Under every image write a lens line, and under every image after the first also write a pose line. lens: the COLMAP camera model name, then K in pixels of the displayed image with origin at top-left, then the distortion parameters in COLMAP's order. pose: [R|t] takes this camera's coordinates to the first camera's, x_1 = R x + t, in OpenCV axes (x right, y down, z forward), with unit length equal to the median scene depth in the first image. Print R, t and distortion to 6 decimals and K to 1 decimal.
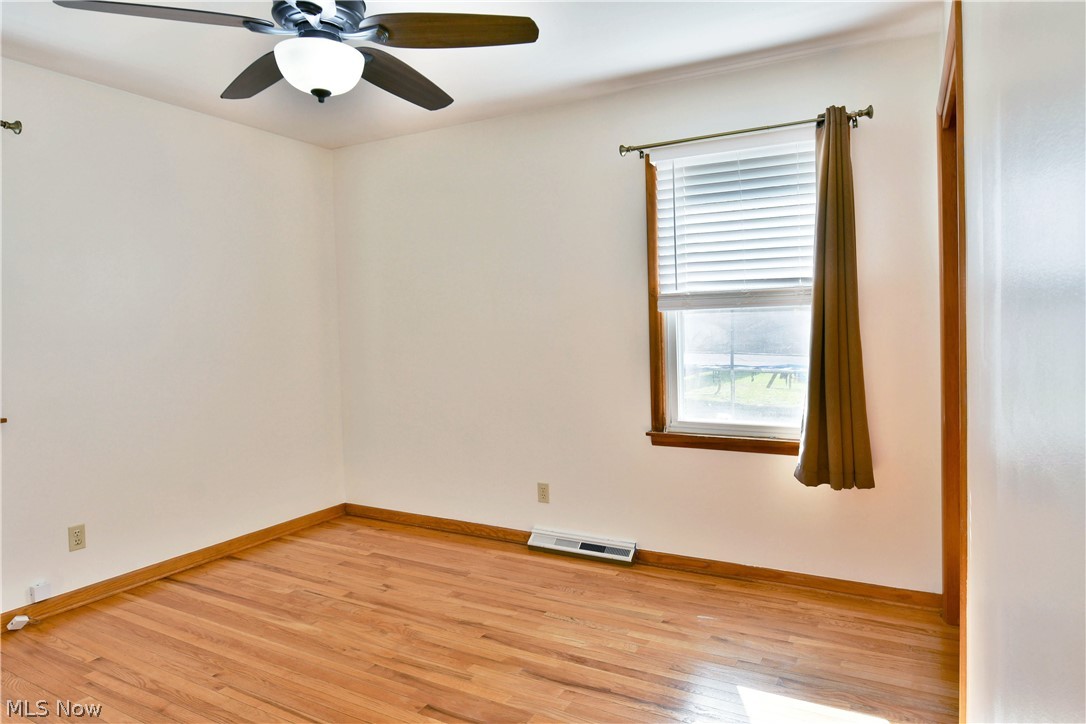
lens RADIAL K [[656.9, 0, 545.8], [0, 656.9, 377.1], [0, 0, 1]] dist [-0.002972, -0.010455]
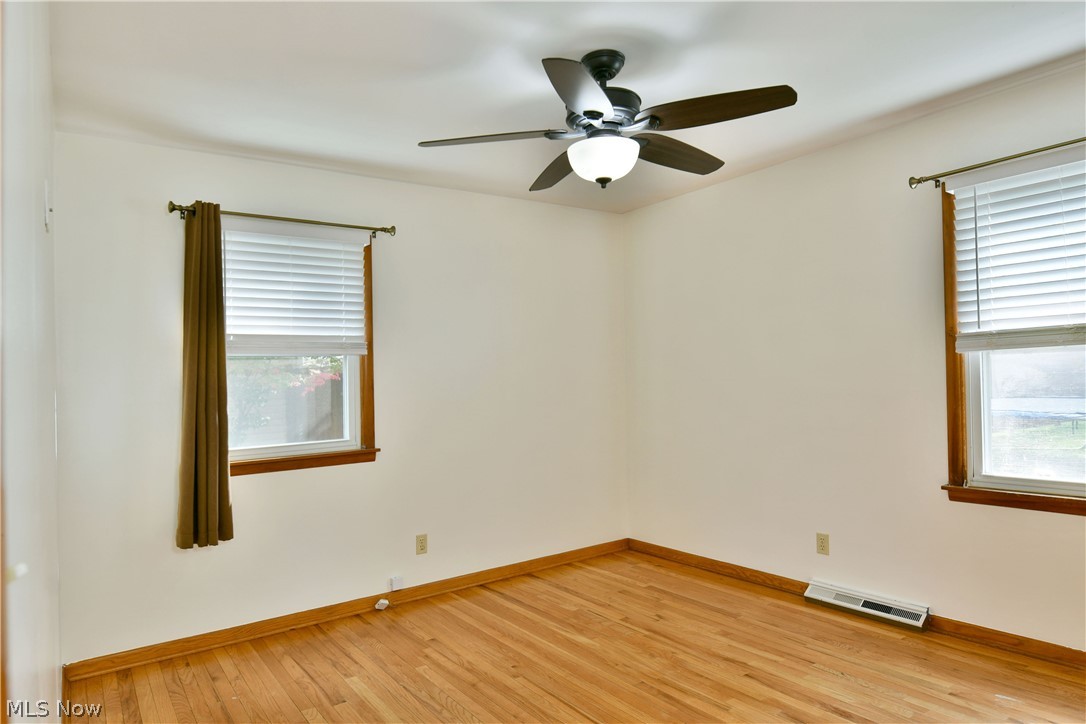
lens RADIAL K [[670.2, 0, 543.0], [0, 670.2, 362.0], [0, 0, 1]] dist [-0.006248, -0.004764]
pose [[0.902014, -0.024778, -0.430995, 0.070009], [-0.013872, 0.996172, -0.086303, 0.000639], [0.431483, 0.083826, 0.898218, -0.103646]]
